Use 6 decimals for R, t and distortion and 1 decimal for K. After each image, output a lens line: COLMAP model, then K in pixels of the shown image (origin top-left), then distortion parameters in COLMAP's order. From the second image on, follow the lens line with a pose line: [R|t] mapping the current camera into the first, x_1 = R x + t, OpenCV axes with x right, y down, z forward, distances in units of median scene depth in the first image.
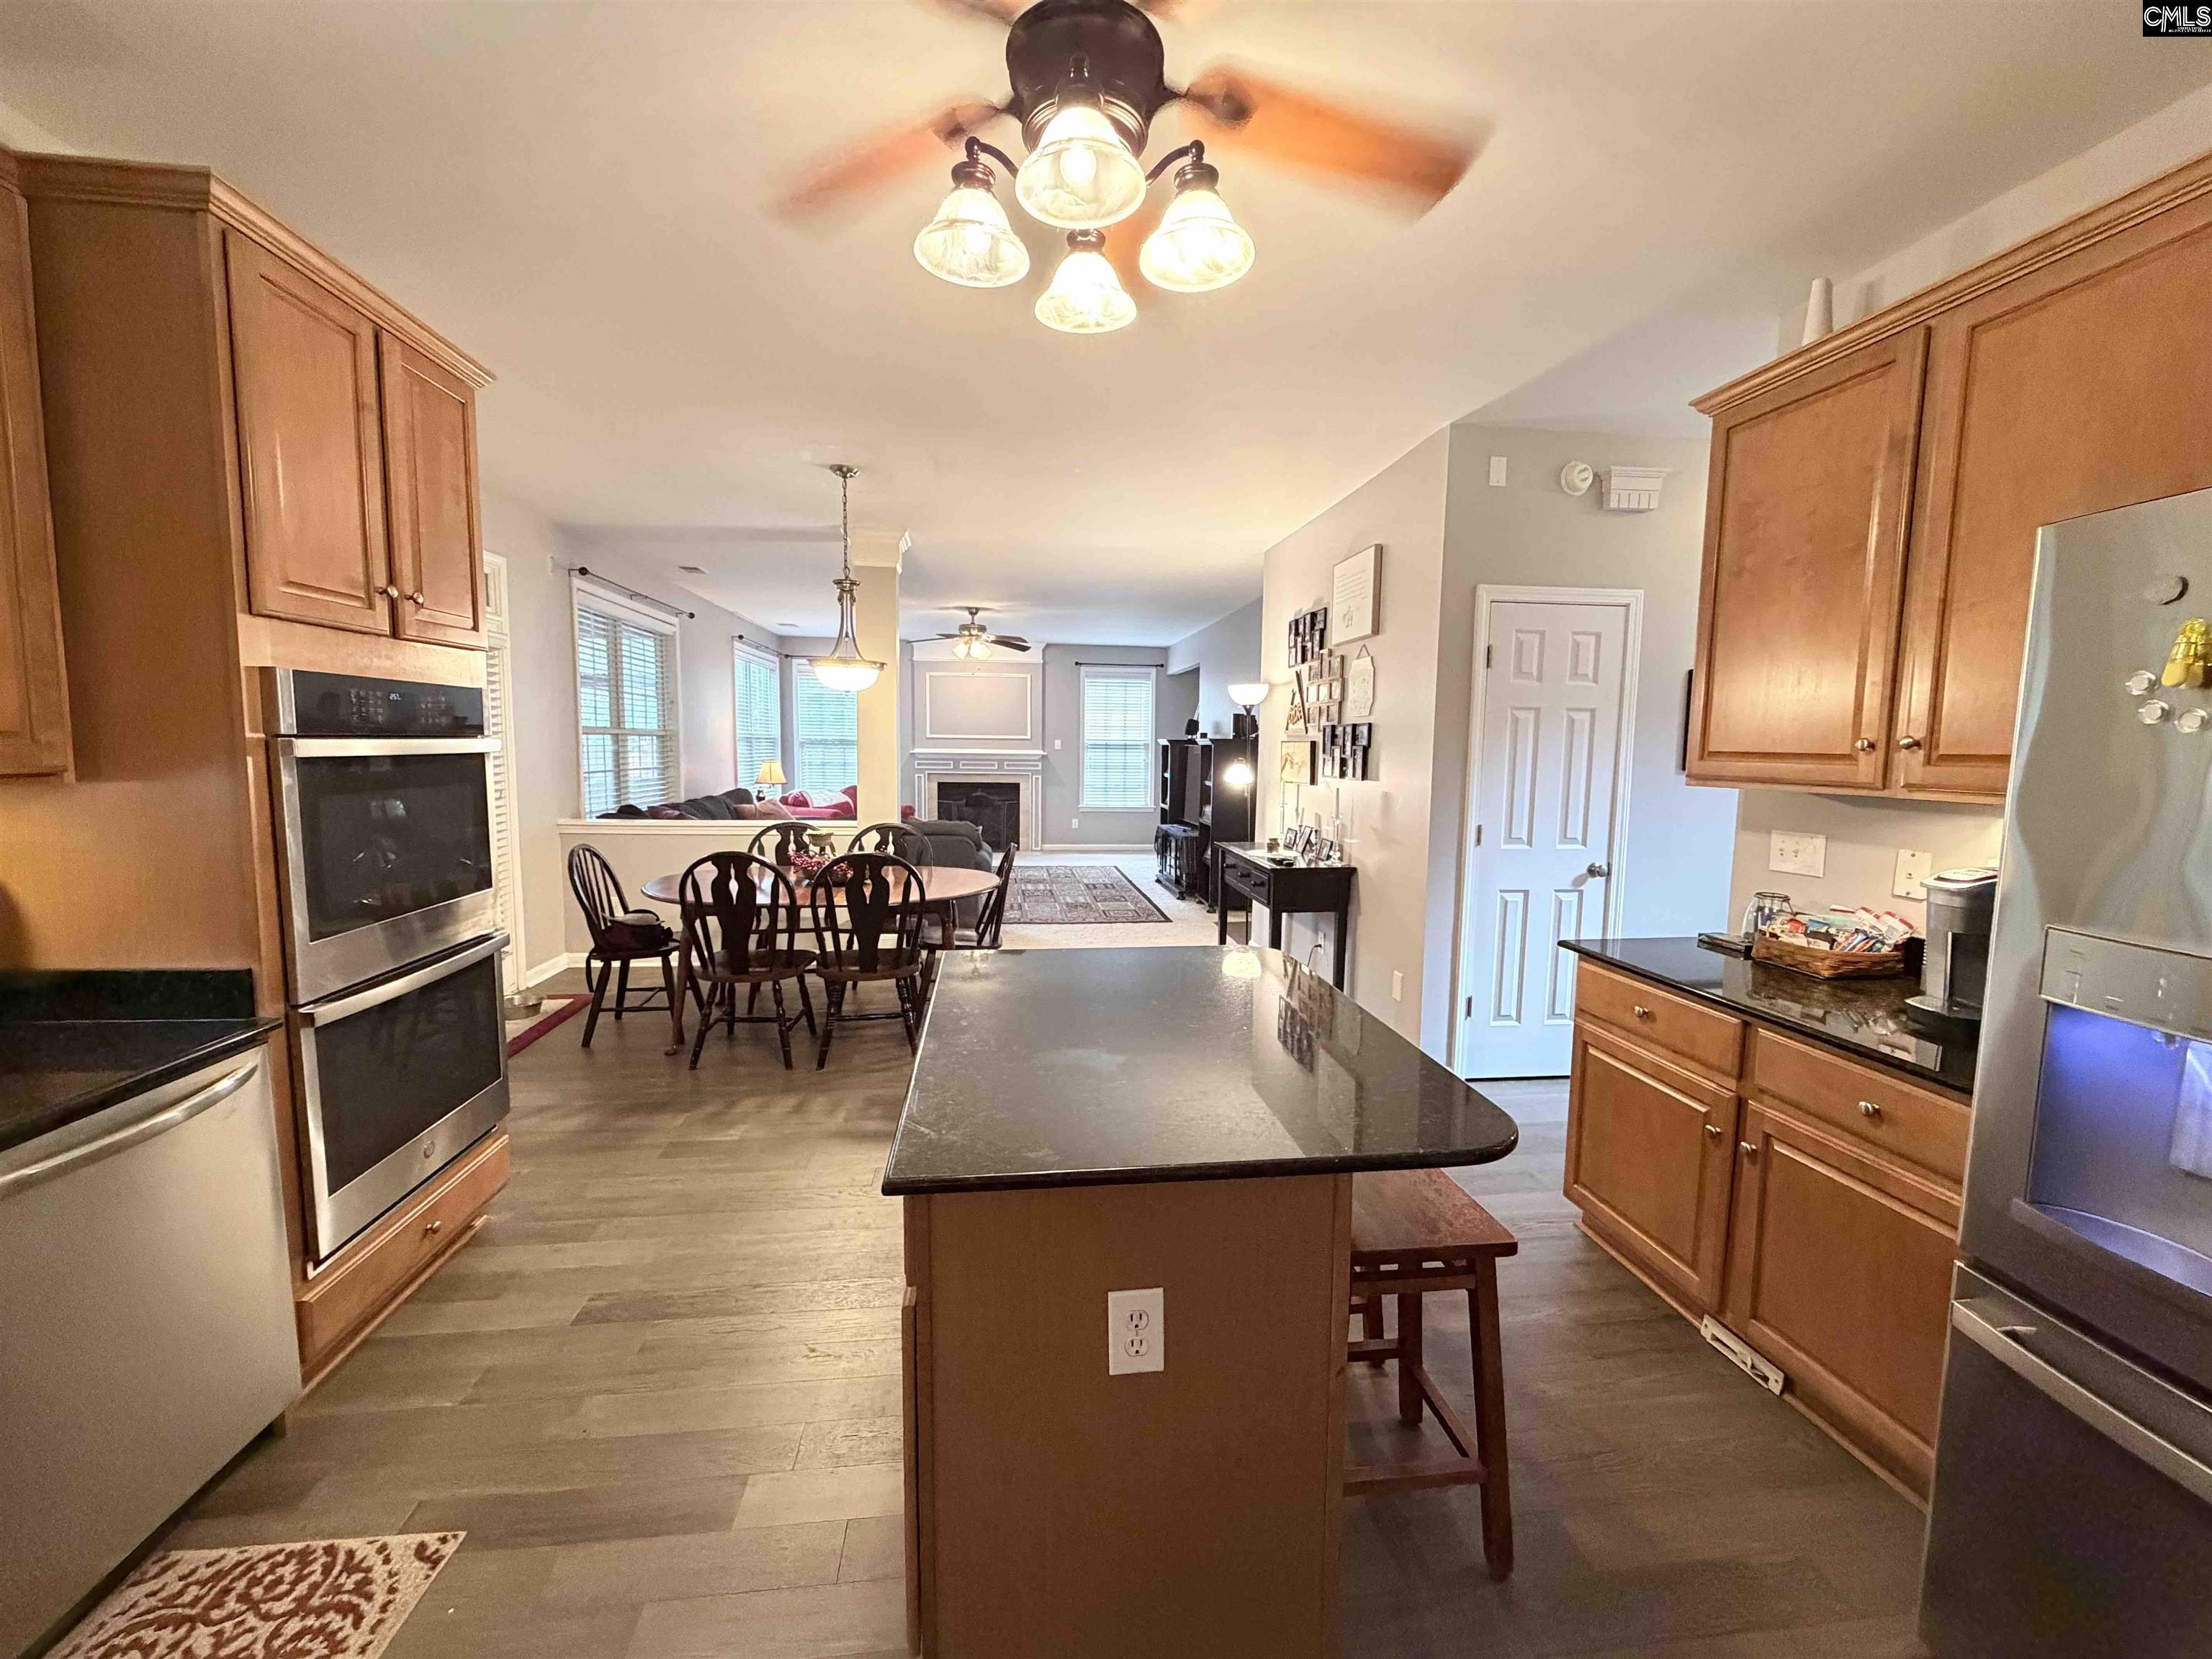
lens RADIAL K [[884.3, 0, 1101.3], [0, 884.3, 829.2], [0, 0, 1]] dist [0.000751, -0.000117]
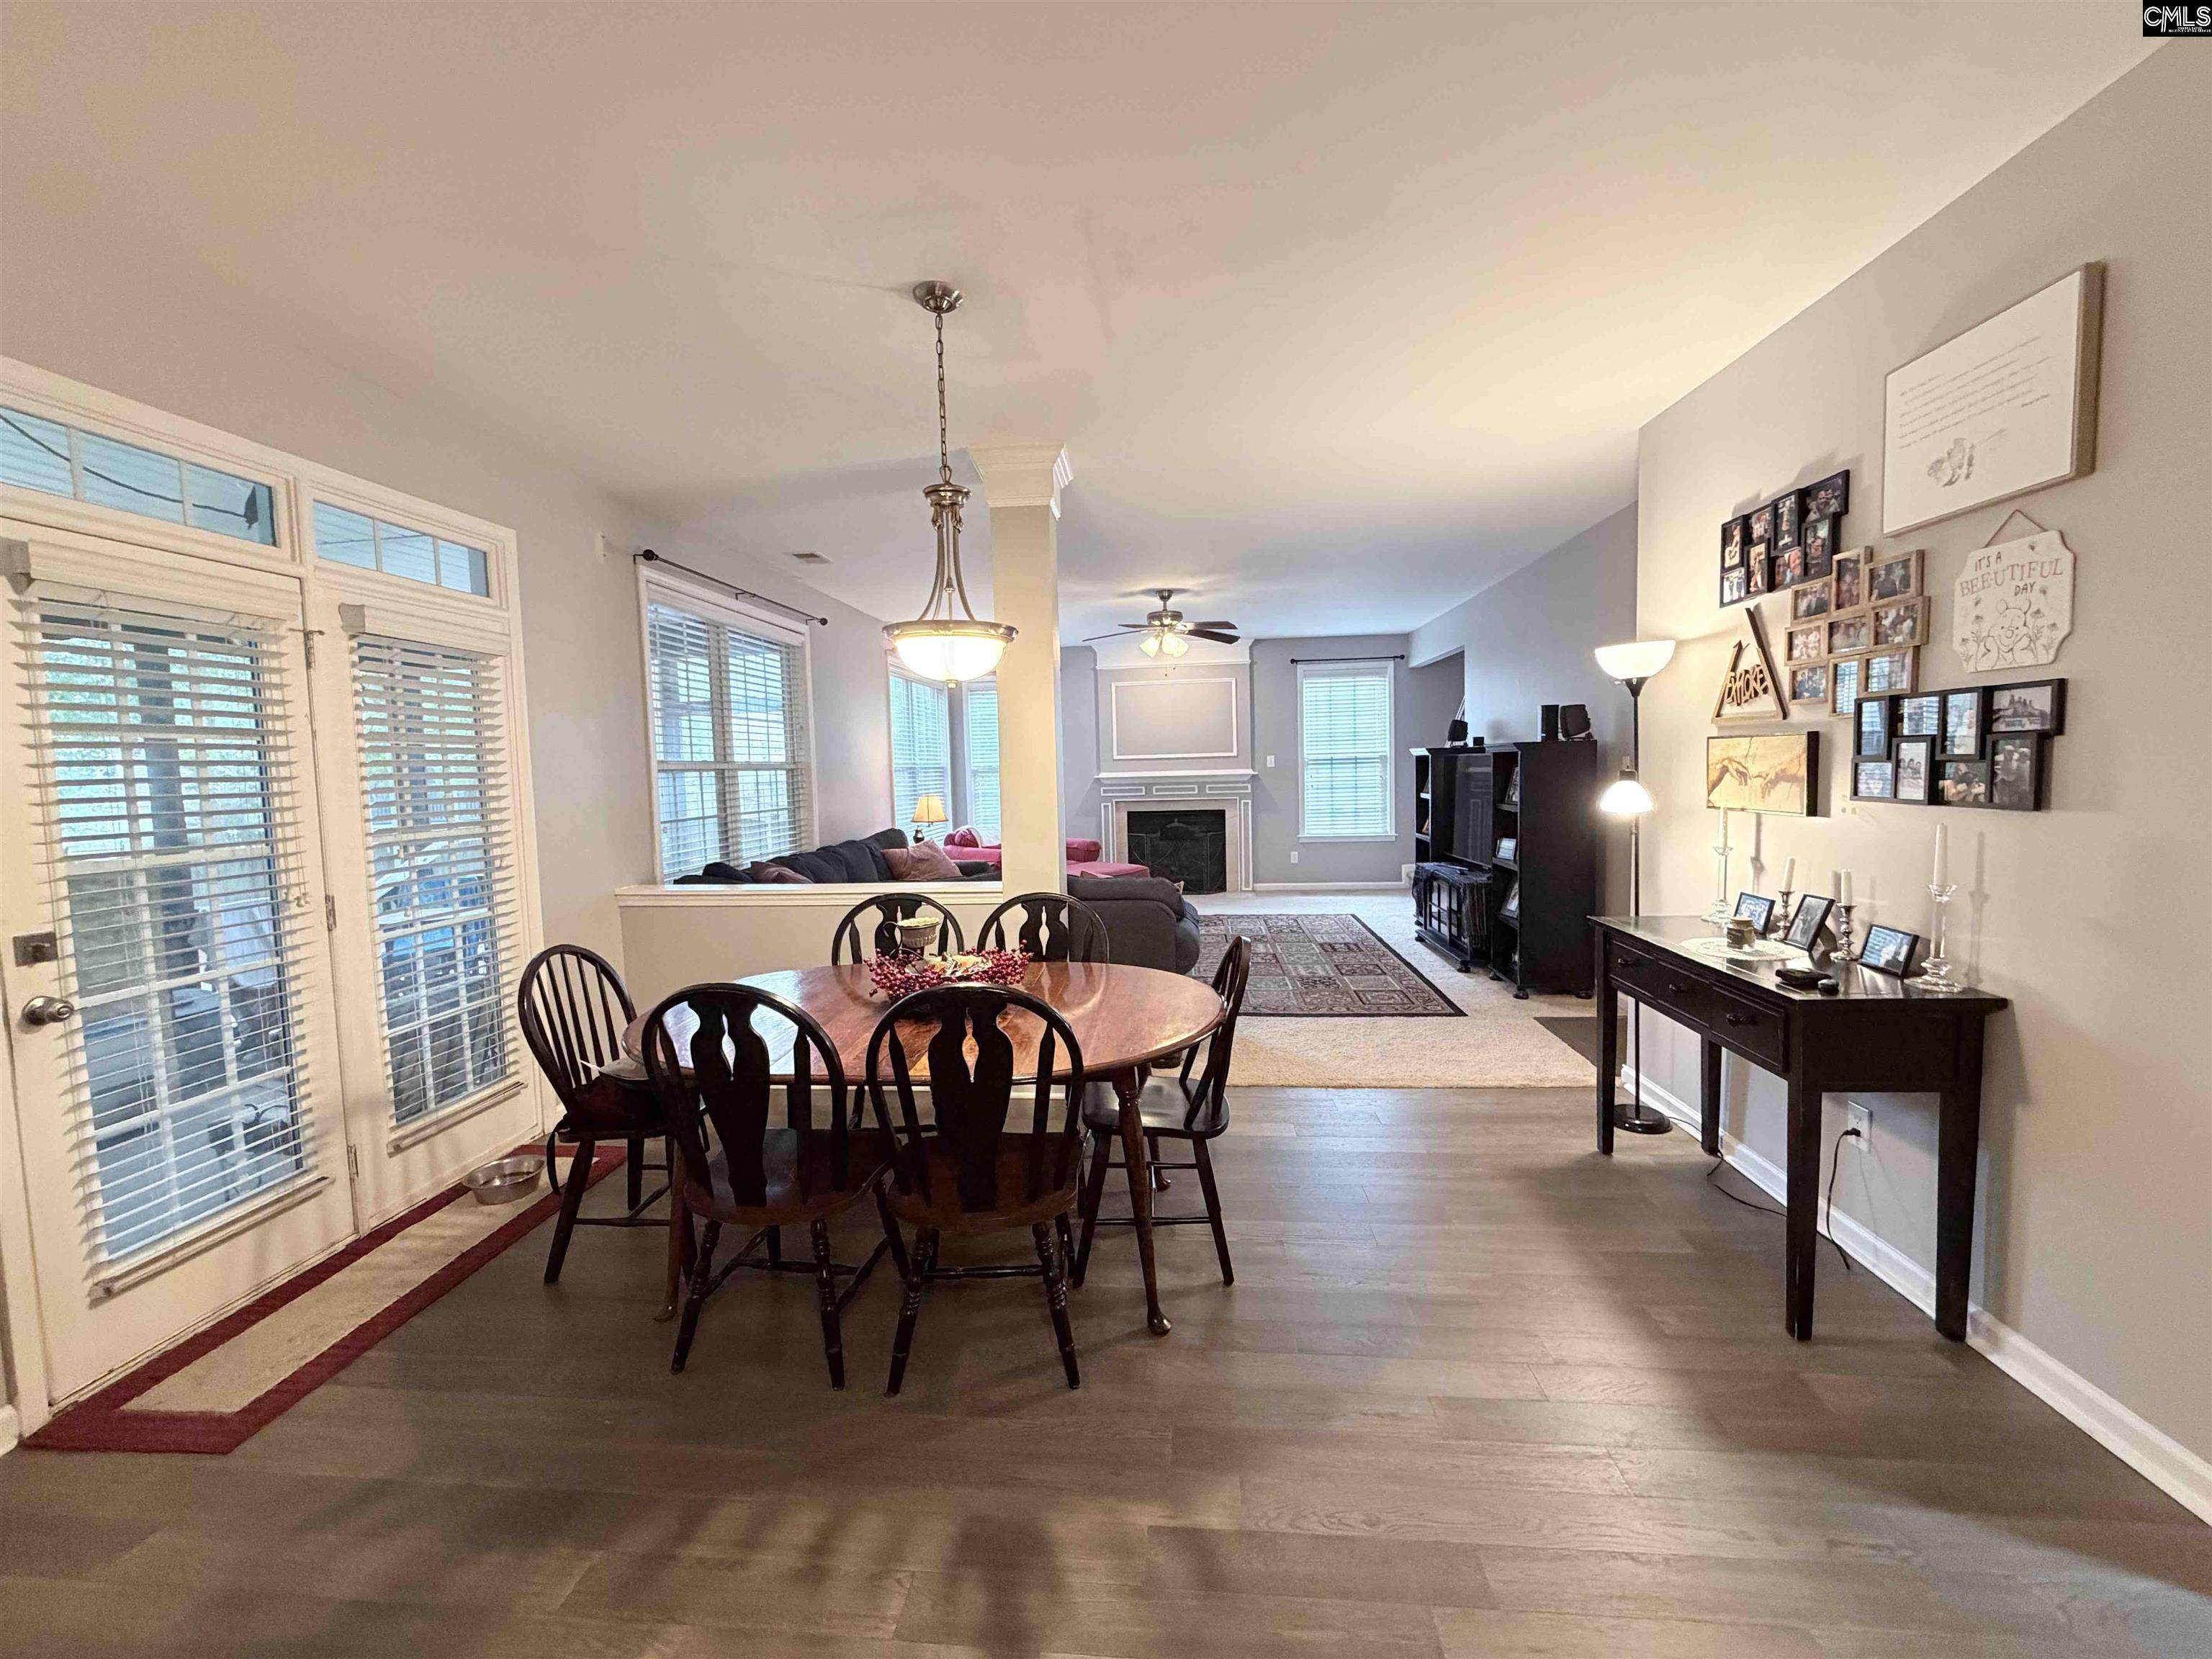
lens RADIAL K [[884.3, 0, 1100.5], [0, 884.3, 829.7], [0, 0, 1]] dist [0.000751, -0.000117]
pose [[0.975355, -0.024049, -0.219326, -0.055740], [0.019126, 0.999516, -0.024539, -0.034825], [0.219810, 0.019739, 0.975343, 0.376105]]
